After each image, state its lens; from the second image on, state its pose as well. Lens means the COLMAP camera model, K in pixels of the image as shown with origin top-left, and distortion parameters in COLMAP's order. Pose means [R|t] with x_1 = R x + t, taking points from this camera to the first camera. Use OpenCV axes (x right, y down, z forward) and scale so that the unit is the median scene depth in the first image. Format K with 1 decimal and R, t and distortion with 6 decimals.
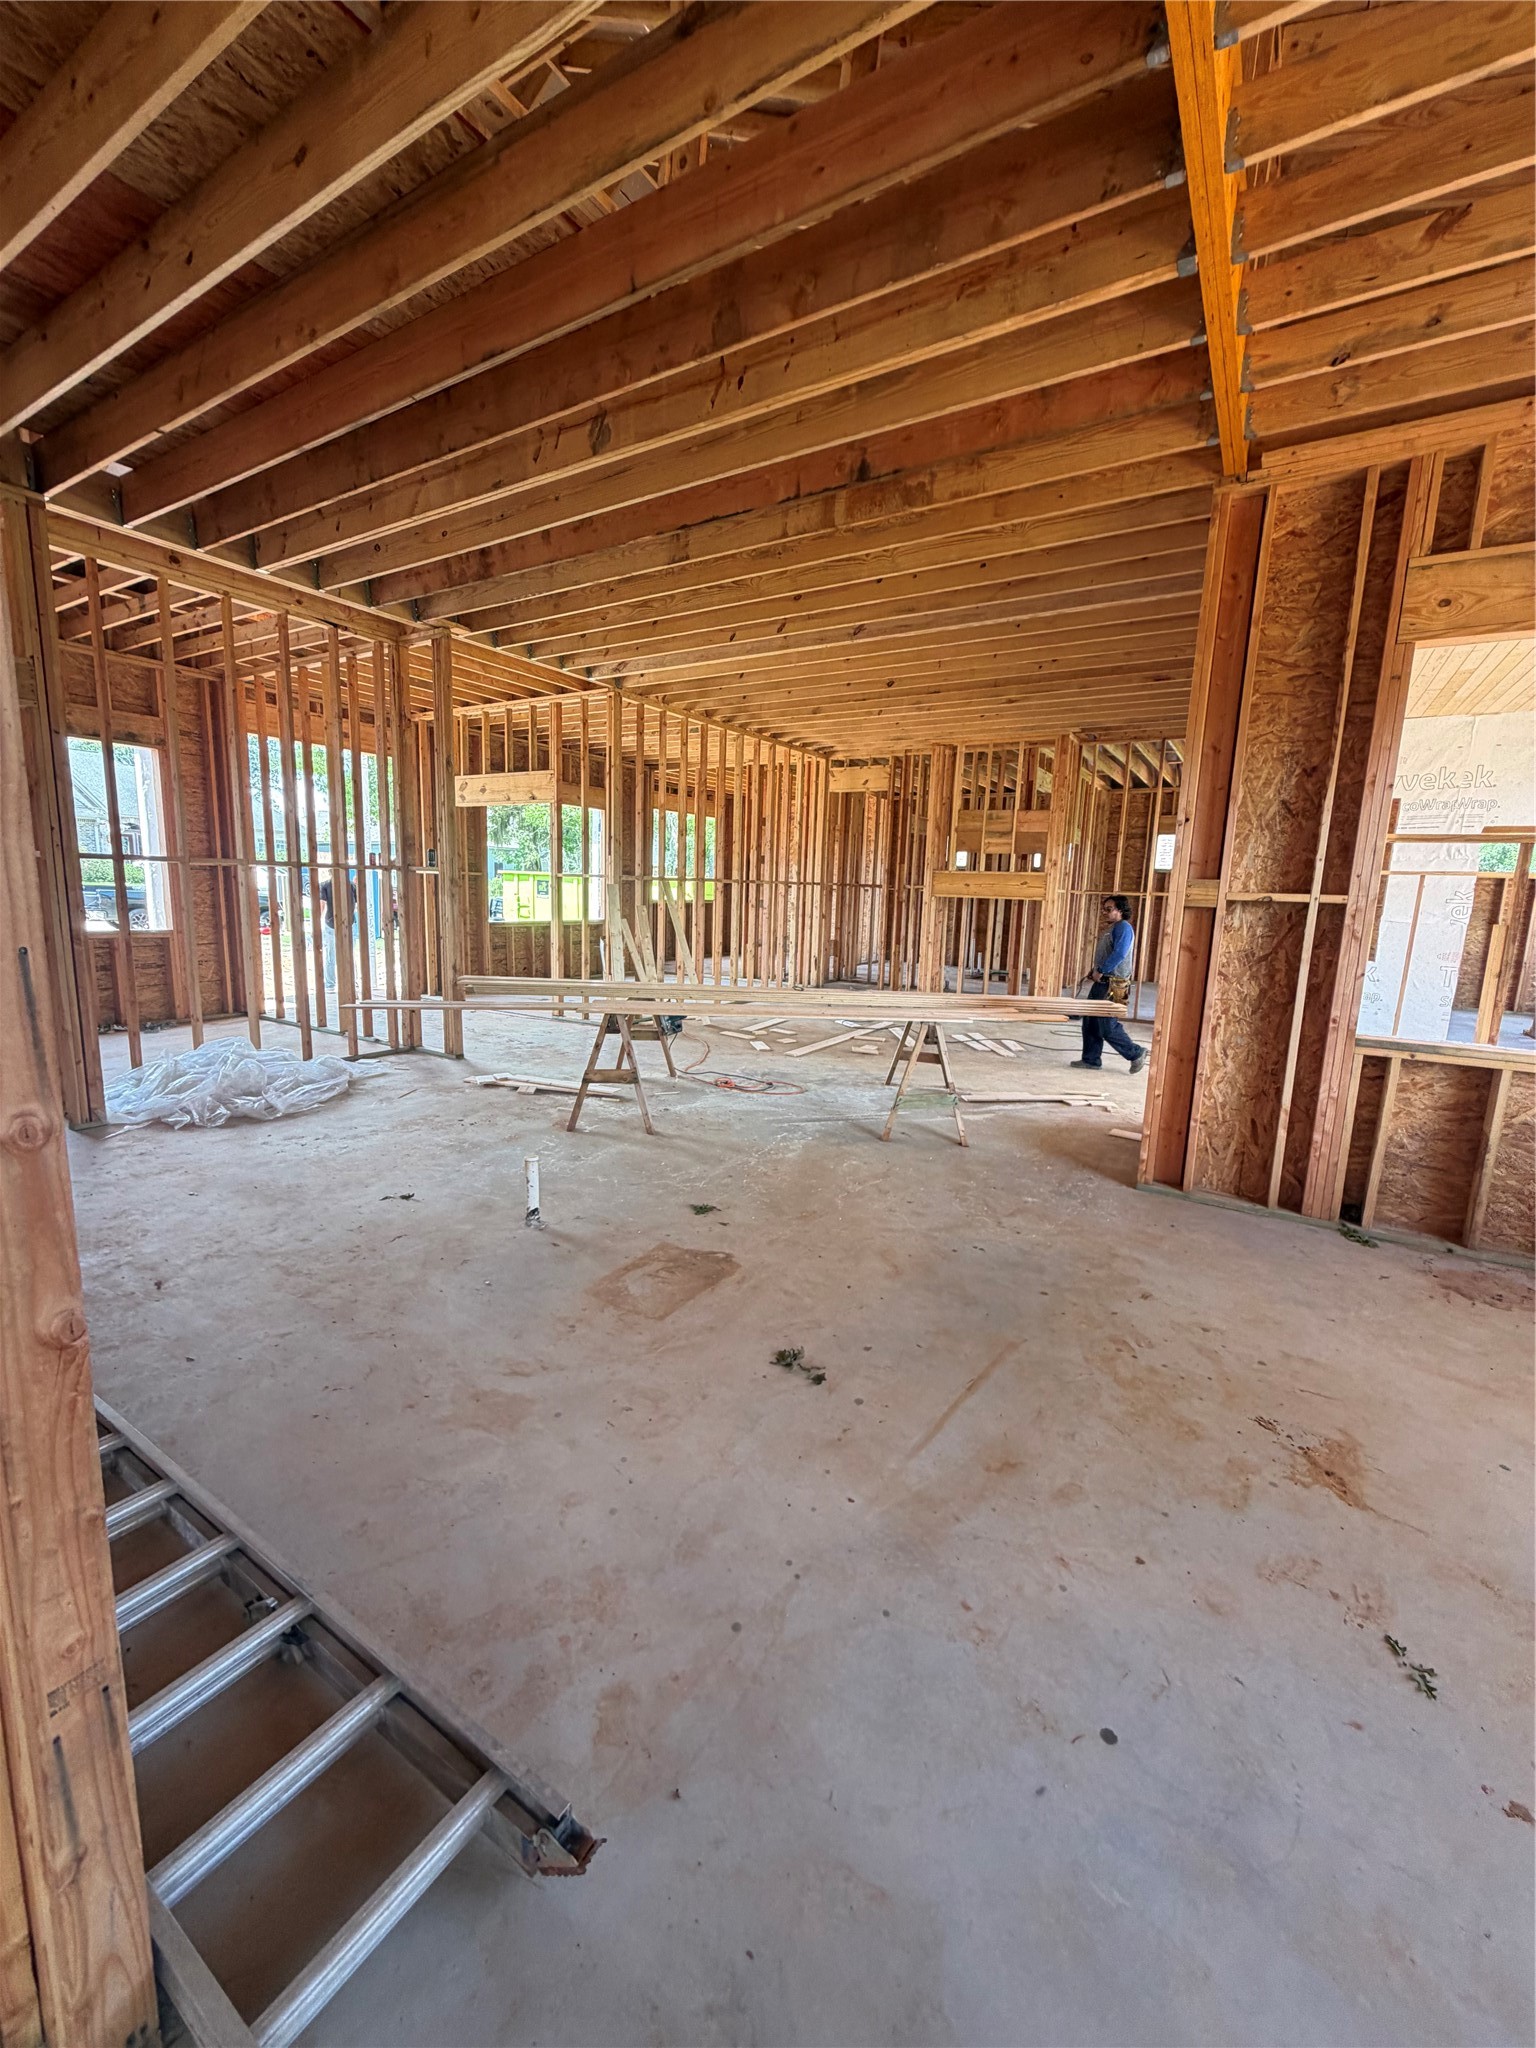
lens RADIAL K [[818.1, 0, 760.3], [0, 818.1, 1020.9], [0, 0, 1]] dist [0.000652, 0.001044]
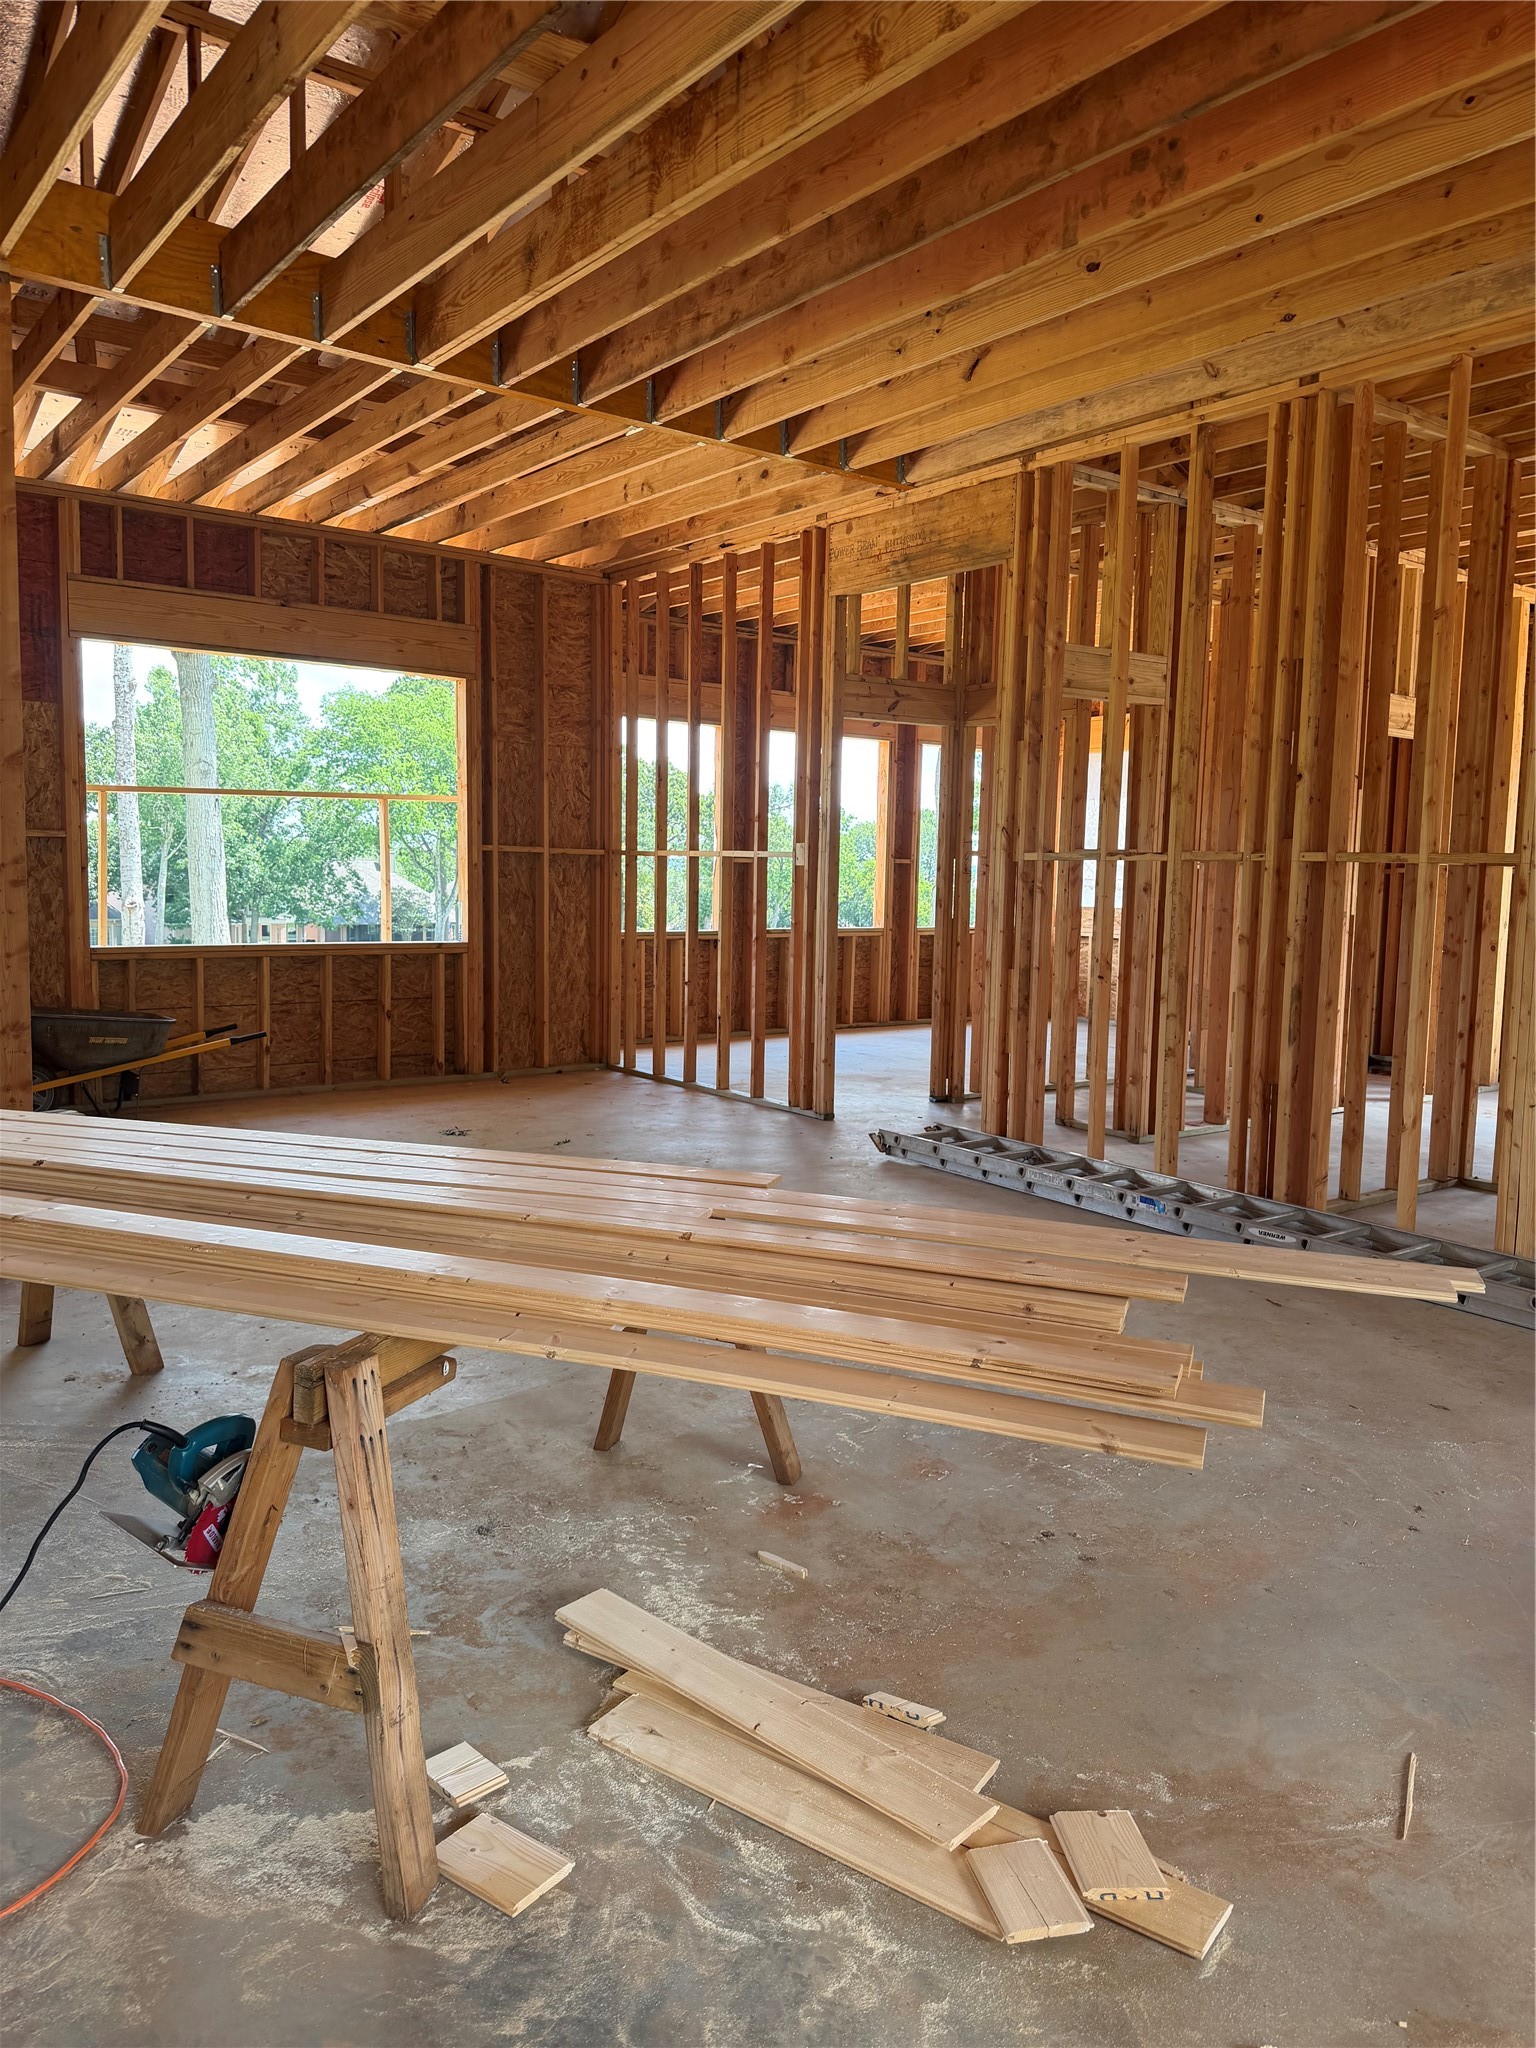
lens RADIAL K [[1433.9, 0, 762.9], [0, 1433.9, 1020.5], [0, 0, 1]] dist [0.048512, -0.000009]
pose [[-0.934065, -0.091089, 0.345291, -0.423237], [0.004091, 0.964128, 0.265407, -0.250968], [-0.357080, 0.249320, -0.900185, 1.517005]]
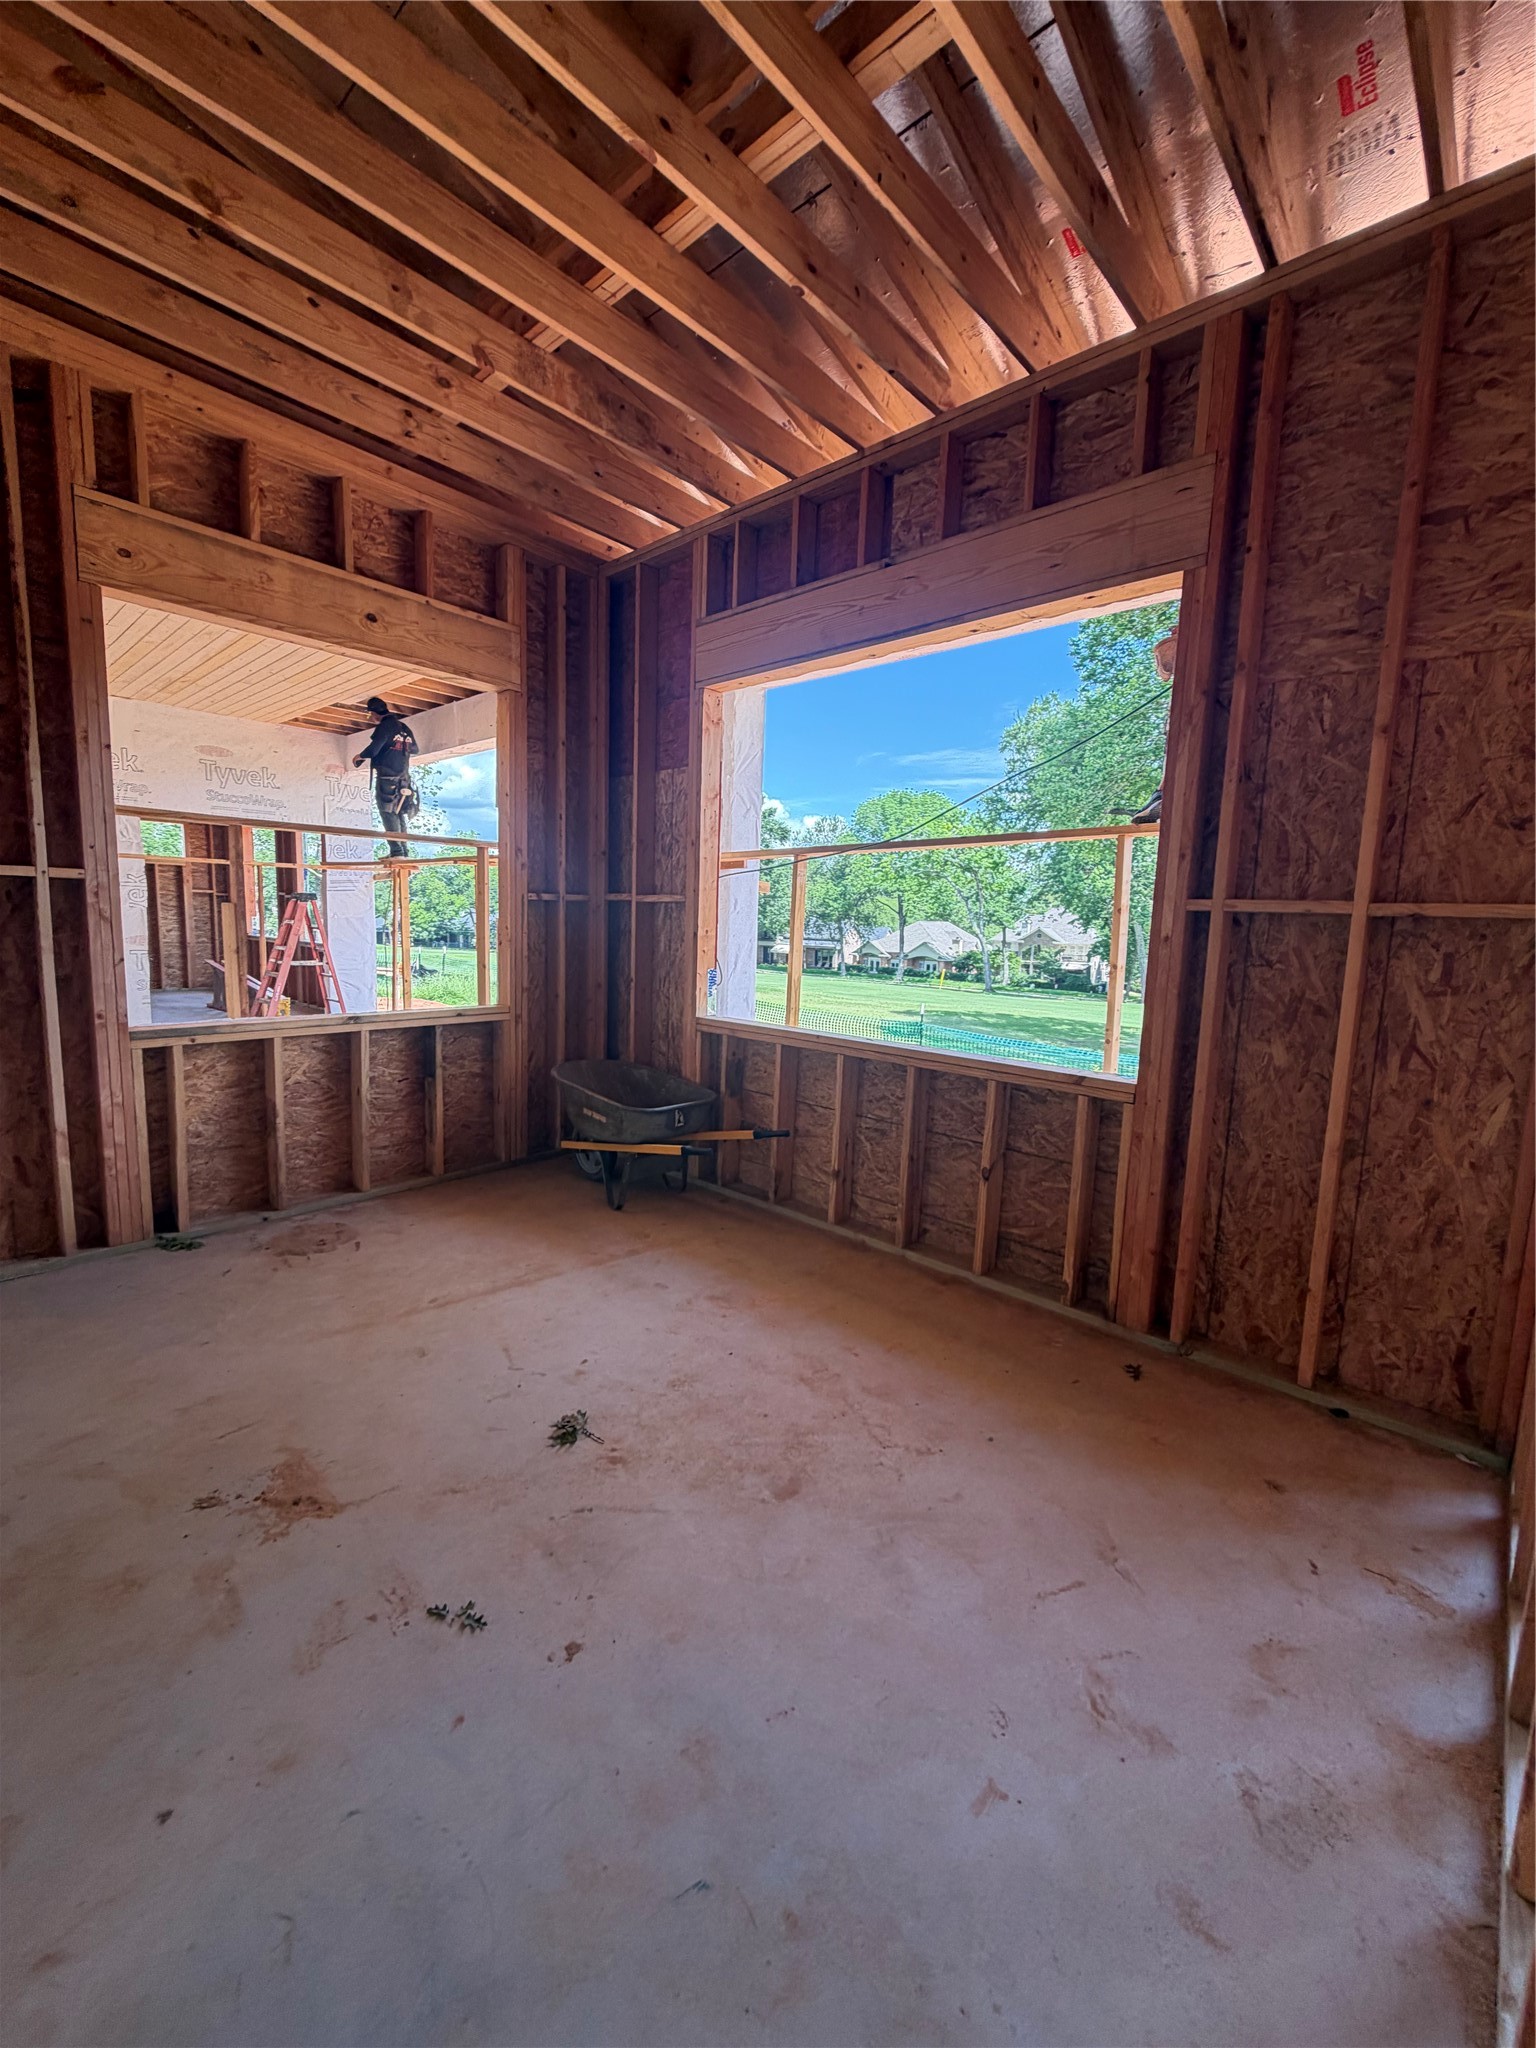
lens RADIAL K [[818.1, 0, 777.6], [0, 818.1, 1017.0], [0, 0, 1]] dist [0.000652, 0.001044]
pose [[0.169648, -0.146834, 0.974505, -0.015178], [0.129752, 0.983558, 0.125610, -0.015313], [-0.976926, 0.105135, 0.185910, 0.150558]]
